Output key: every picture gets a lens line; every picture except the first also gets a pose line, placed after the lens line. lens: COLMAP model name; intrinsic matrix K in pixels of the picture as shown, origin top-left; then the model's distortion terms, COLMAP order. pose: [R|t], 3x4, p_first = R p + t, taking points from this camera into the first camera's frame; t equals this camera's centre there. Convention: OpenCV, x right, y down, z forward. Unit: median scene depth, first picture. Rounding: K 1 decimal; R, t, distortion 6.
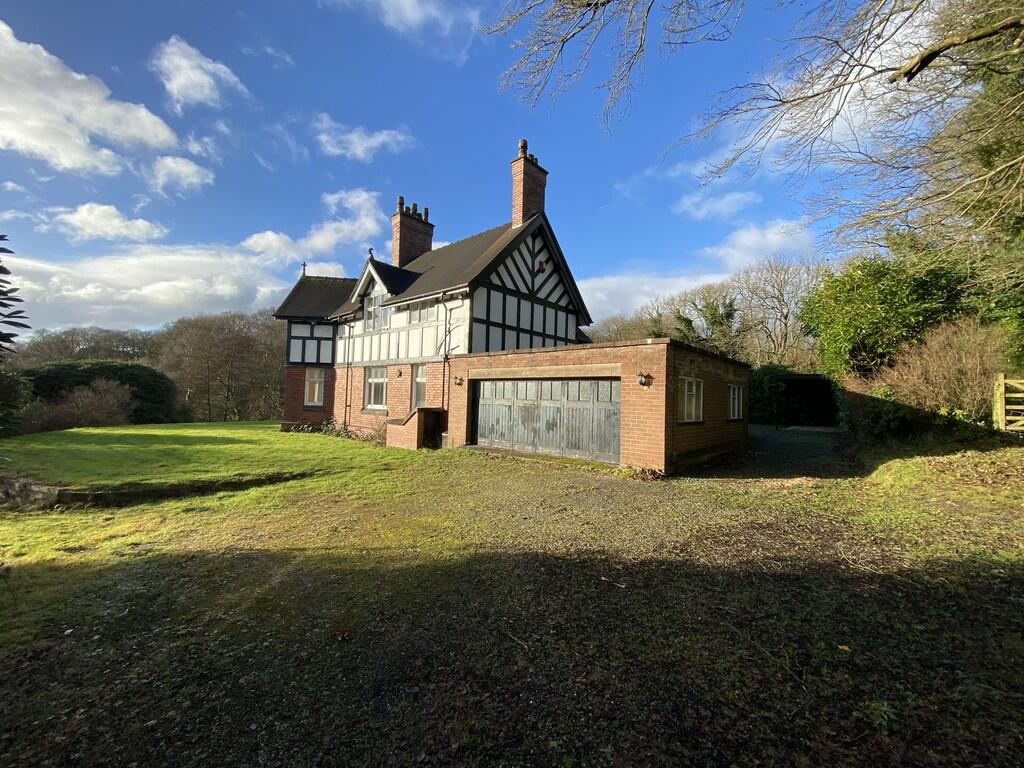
lens RADIAL K [[411.1, 0, 512.9], [0, 411.1, 386.8], [0, 0, 1]] dist [0.002679, 0.000002]
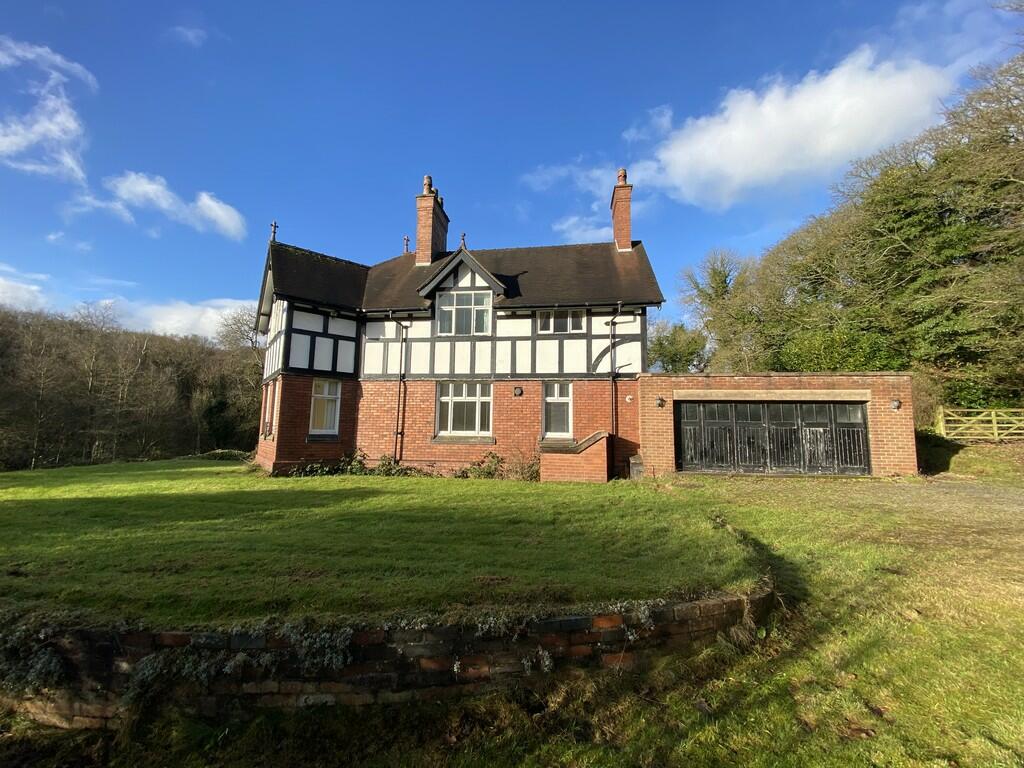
lens RADIAL K [[411.1, 0, 514.3], [0, 411.1, 388.2], [0, 0, 1]] dist [0.002679, 0.000002]
pose [[0.834403, 0.046285, 0.549207, -0.659889], [-0.008904, 0.997470, -0.070534, 0.017150], [-0.551082, 0.053964, 0.832704, 0.288320]]
